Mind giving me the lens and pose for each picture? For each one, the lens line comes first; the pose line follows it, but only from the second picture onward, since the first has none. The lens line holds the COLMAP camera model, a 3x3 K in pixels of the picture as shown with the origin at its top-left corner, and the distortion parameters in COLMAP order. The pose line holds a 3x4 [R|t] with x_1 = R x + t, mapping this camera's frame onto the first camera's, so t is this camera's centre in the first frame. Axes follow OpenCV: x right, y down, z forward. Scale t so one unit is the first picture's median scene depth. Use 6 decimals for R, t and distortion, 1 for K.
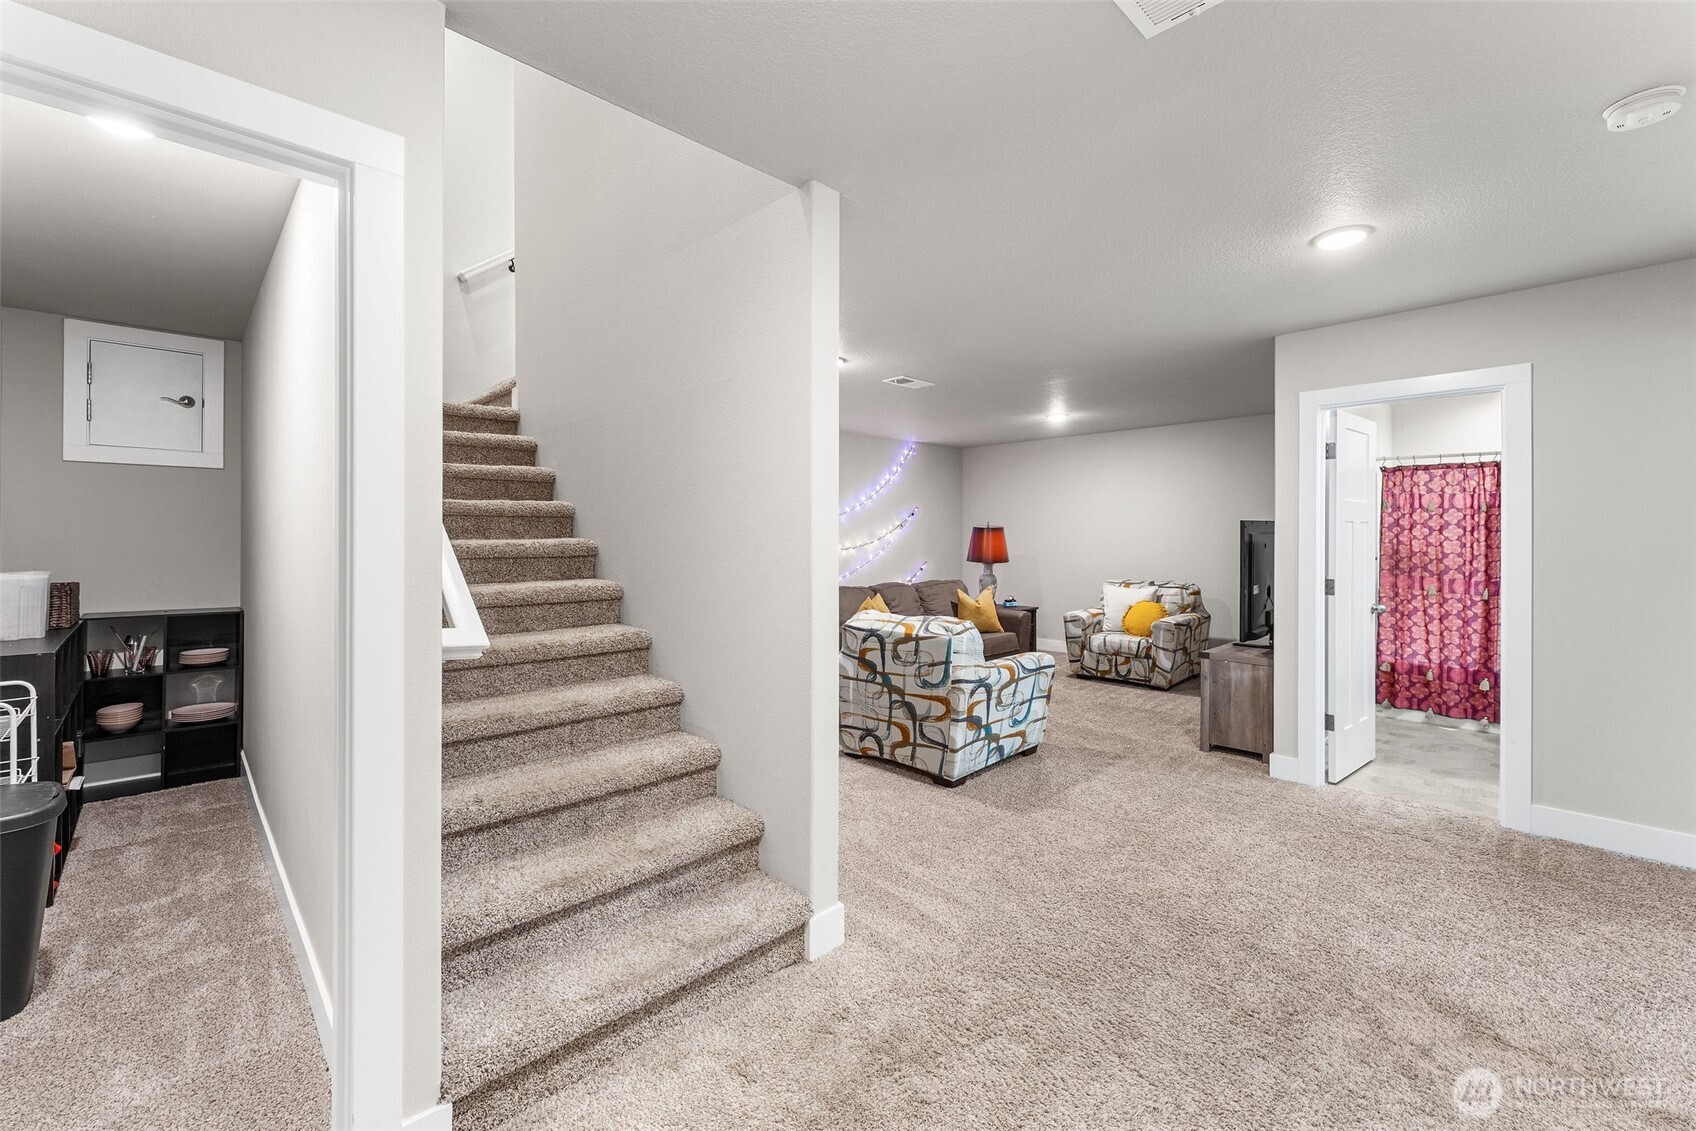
lens RADIAL K [[685.7, 0, 840.4], [0, 685.7, 535.9], [0, 0, 1]] dist [-0.003079, 0.000471]
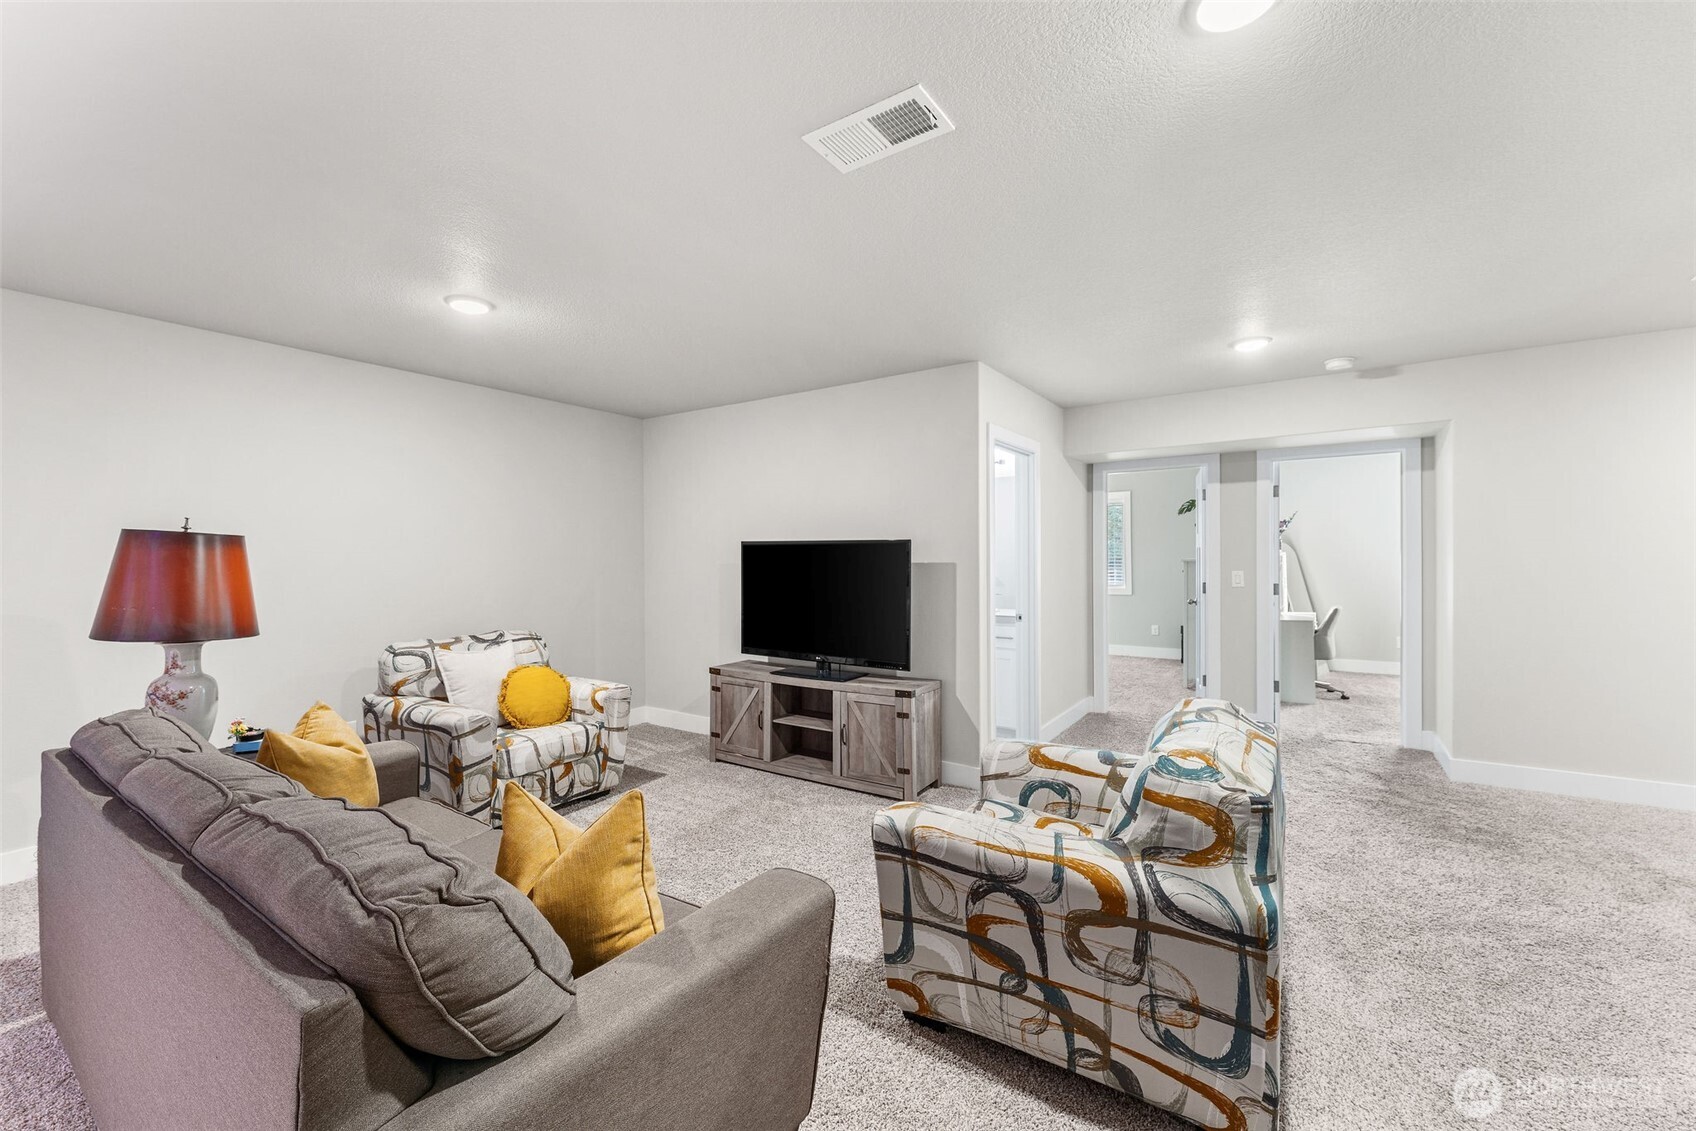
lens RADIAL K [[685.7, 0, 835.3], [0, 685.7, 561.0], [0, 0, 1]] dist [-0.003079, 0.000471]
pose [[-0.206526, -0.002059, 0.978439, -0.217403], [0.004117, 0.999987, 0.002973, 0.001080], [-0.978432, 0.004642, -0.206515, 0.922027]]
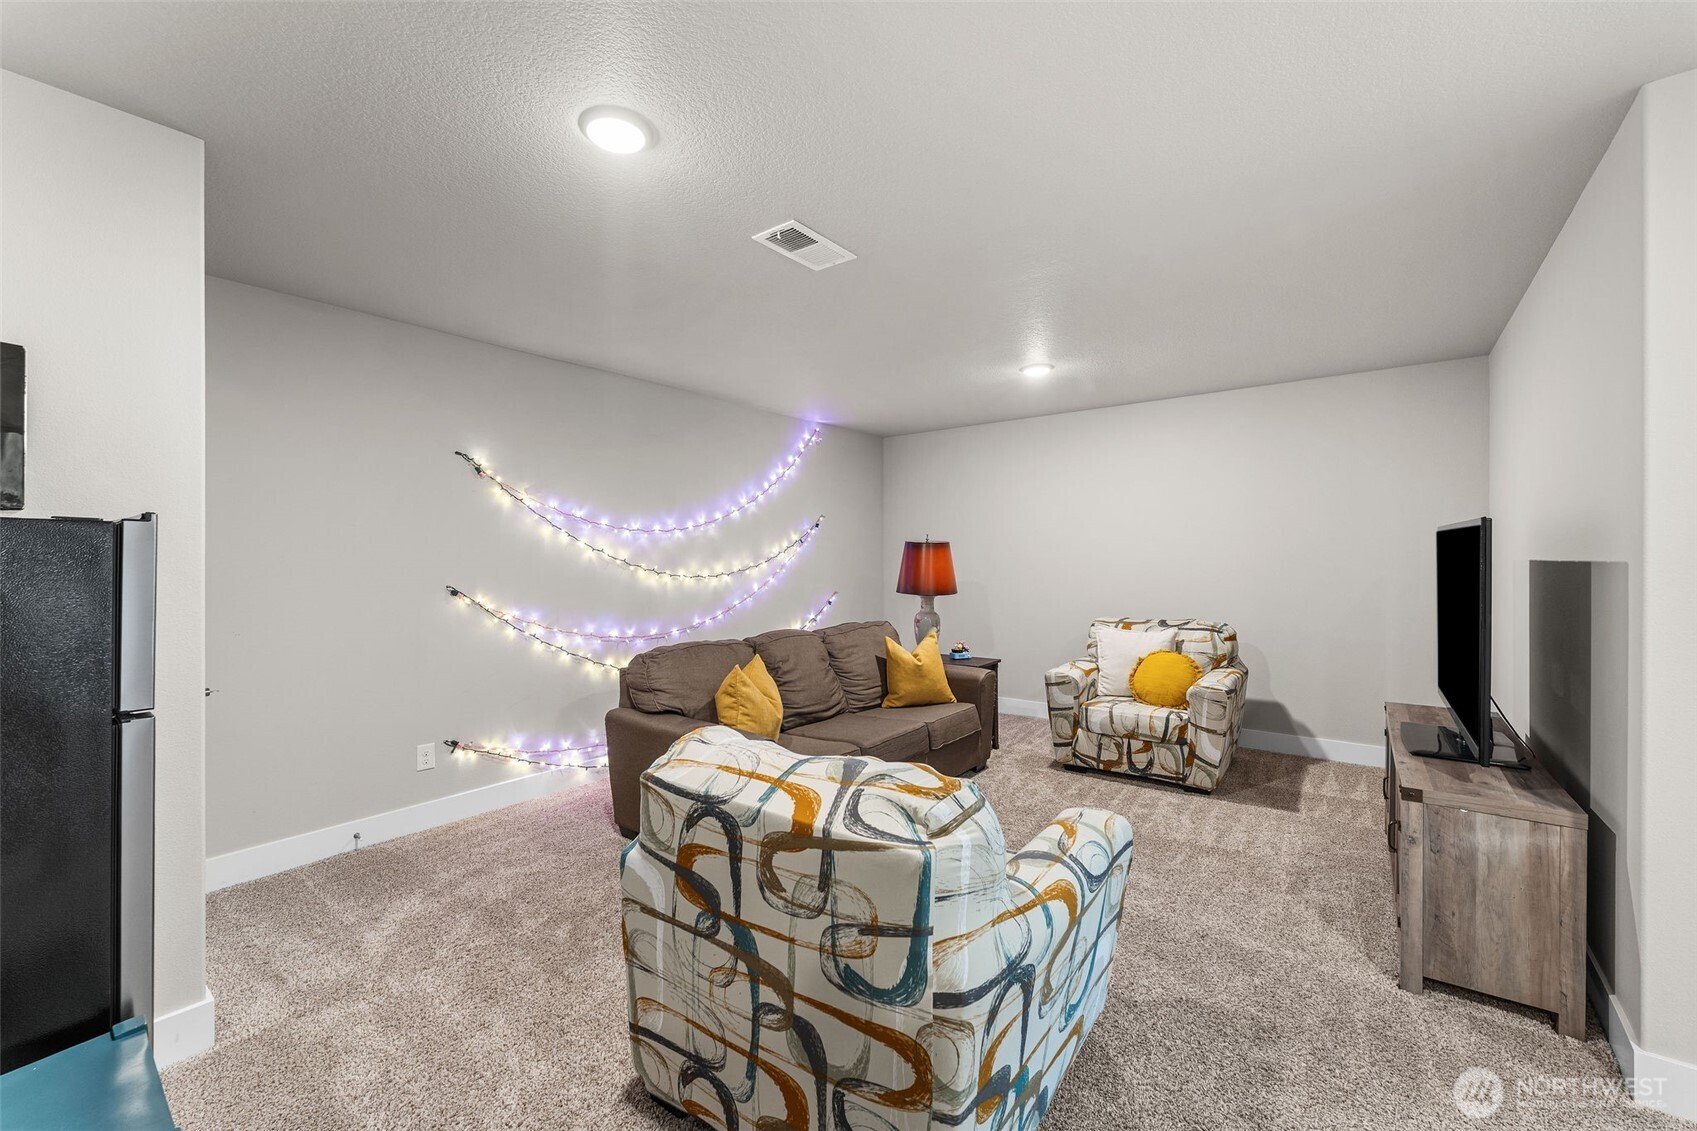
lens RADIAL K [[686.1, 0, 840.9], [0, 686.1, 556.4], [0, 0, 1]] dist [-0.003079, 0.000471]
pose [[0.990442, -0.003516, 0.137885, 0.044658], [0.003815, 0.999991, -0.001897, 0.002696], [-0.137877, 0.002405, 0.990446, 0.410446]]
